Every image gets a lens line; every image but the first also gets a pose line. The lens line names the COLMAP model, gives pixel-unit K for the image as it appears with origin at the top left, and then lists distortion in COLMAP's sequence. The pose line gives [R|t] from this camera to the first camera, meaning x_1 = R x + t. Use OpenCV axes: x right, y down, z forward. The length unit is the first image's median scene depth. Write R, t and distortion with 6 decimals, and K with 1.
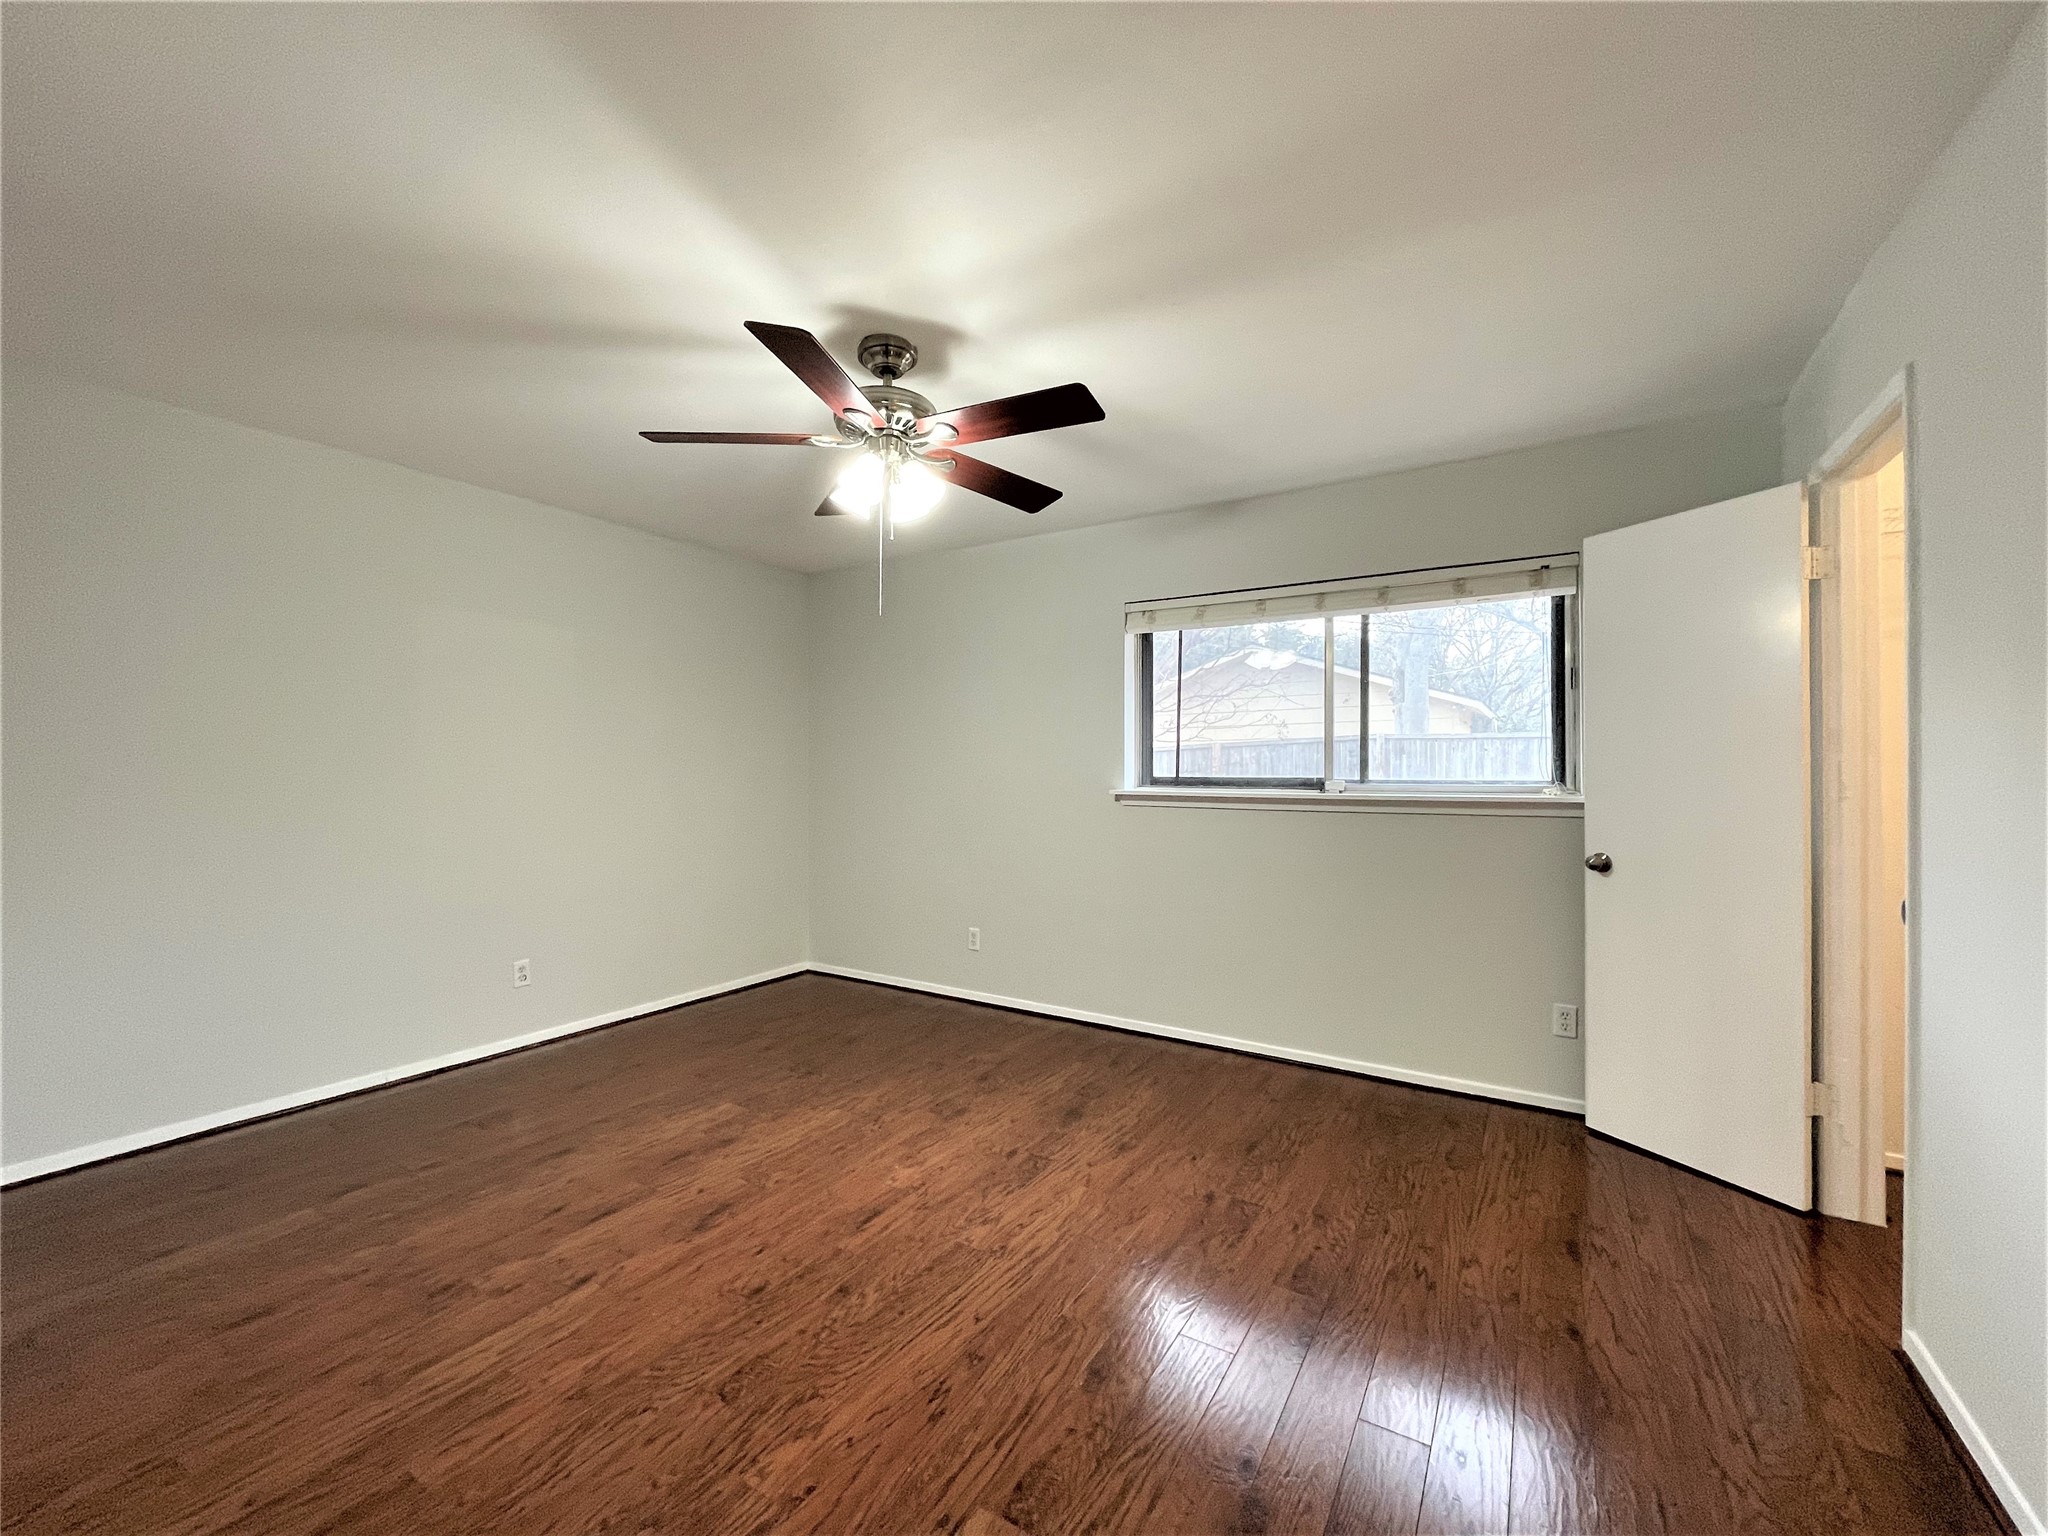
lens RADIAL K [[831.6, 0, 1011.3], [0, 831.6, 765.7], [0, 0, 1]] dist [0.003631, -0.000221]
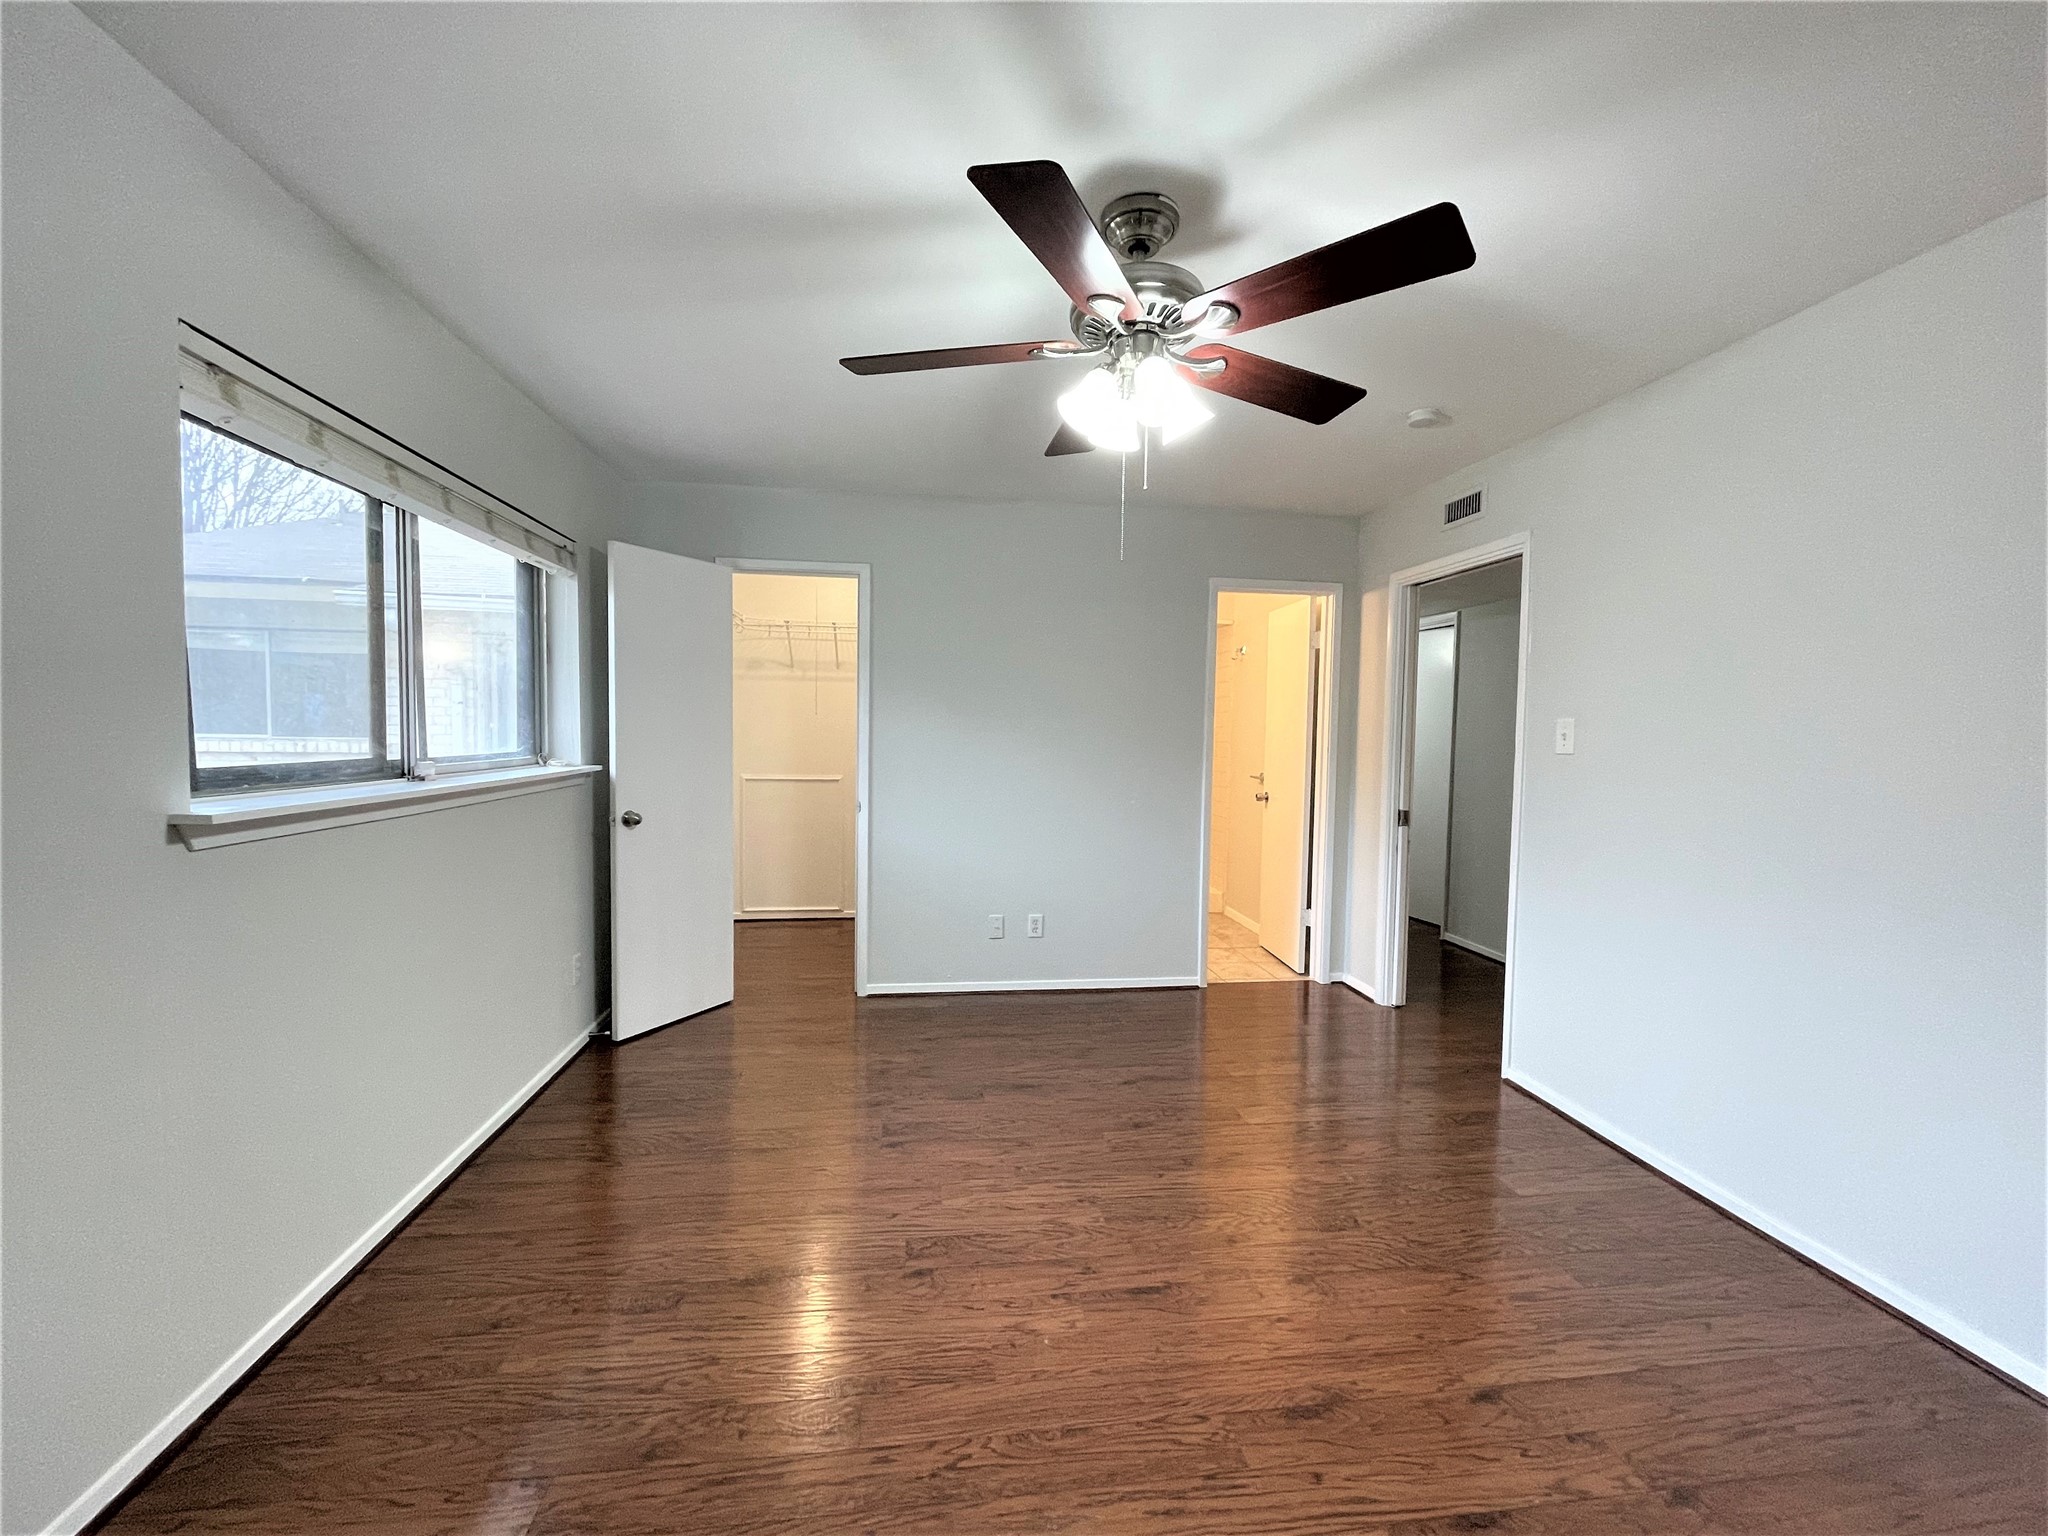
lens RADIAL K [[831.6, 0, 1017.8], [0, 831.6, 772.7], [0, 0, 1]] dist [0.003631, -0.000221]
pose [[-0.649224, -0.052846, 0.758759, -0.722944], [-0.023477, 0.998500, 0.049455, -0.033548], [-0.760235, 0.014294, -0.649491, 1.688017]]
